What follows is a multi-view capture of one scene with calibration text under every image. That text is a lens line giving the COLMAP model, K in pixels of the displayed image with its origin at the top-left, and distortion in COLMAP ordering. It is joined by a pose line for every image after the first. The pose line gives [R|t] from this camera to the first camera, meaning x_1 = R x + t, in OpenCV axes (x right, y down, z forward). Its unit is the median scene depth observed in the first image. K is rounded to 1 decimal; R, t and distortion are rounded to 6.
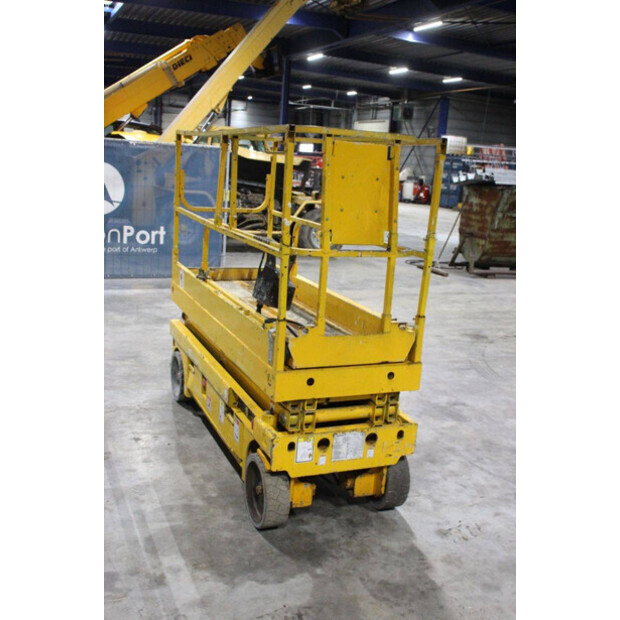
lens RADIAL K [[676.4, 0, 314.6], [0, 676.4, 319.5], [0, 0, 1]] dist [-0.022589, 0.000000]
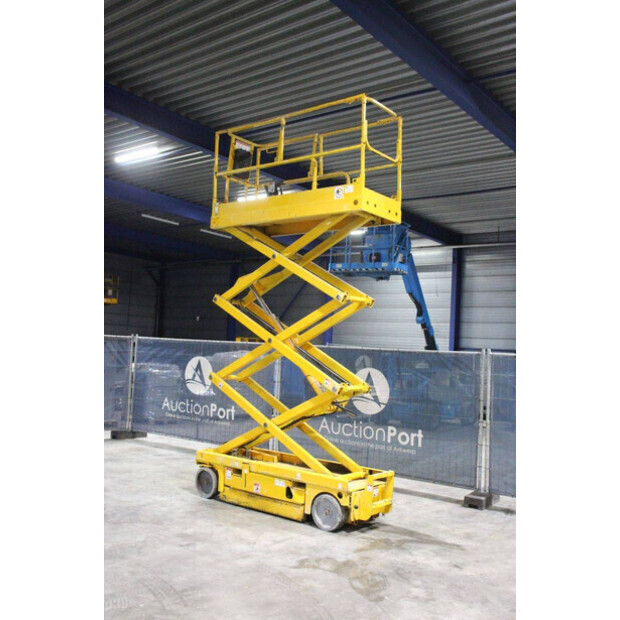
lens RADIAL K [[630.0, 0, 308.9], [0, 630.0, 323.5], [0, 0, 1]] dist [-0.043114, 0.000000]
pose [[-0.878863, -0.133162, -0.458114, 0.860406], [-0.213287, 0.968618, 0.127624, -0.636805], [0.426743, 0.209874, -0.879684, 2.959475]]
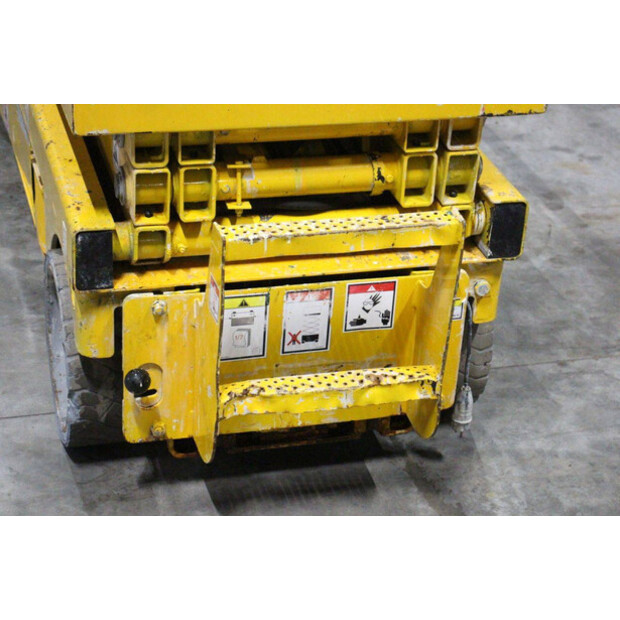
lens RADIAL K [[1467.7, 0, 311.9], [0, 1467.7, 307.7], [0, 0, 1]] dist [0.434094, 0.000000]
pose [[-0.981679, -0.180013, 0.062467, -0.259781], [-0.092332, 0.736181, 0.670456, -0.437568], [-0.166677, 0.652405, -0.739315, 2.044025]]
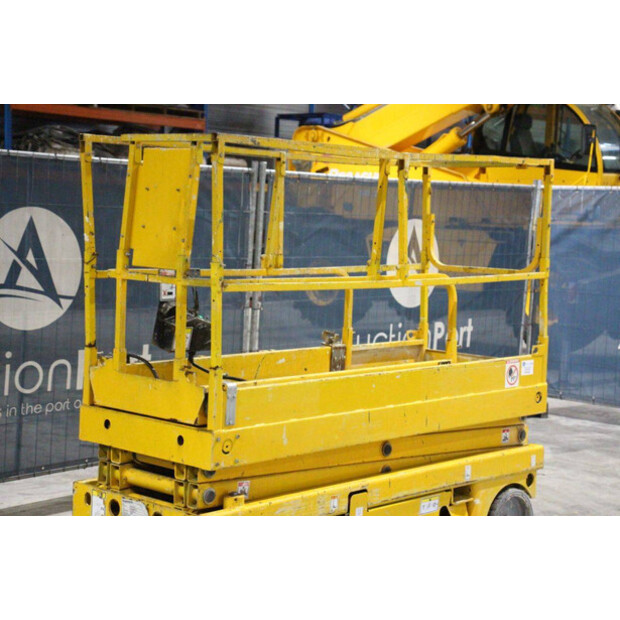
lens RADIAL K [[1264.5, 0, 309.0], [0, 1264.5, 310.9], [0, 0, 1]] dist [0.318482, 0.000000]
pose [[0.402815, 0.023149, -0.914989, 1.401780], [-0.217618, 0.973435, -0.071176, 0.010688], [0.889035, 0.227788, 0.397152, 0.494040]]
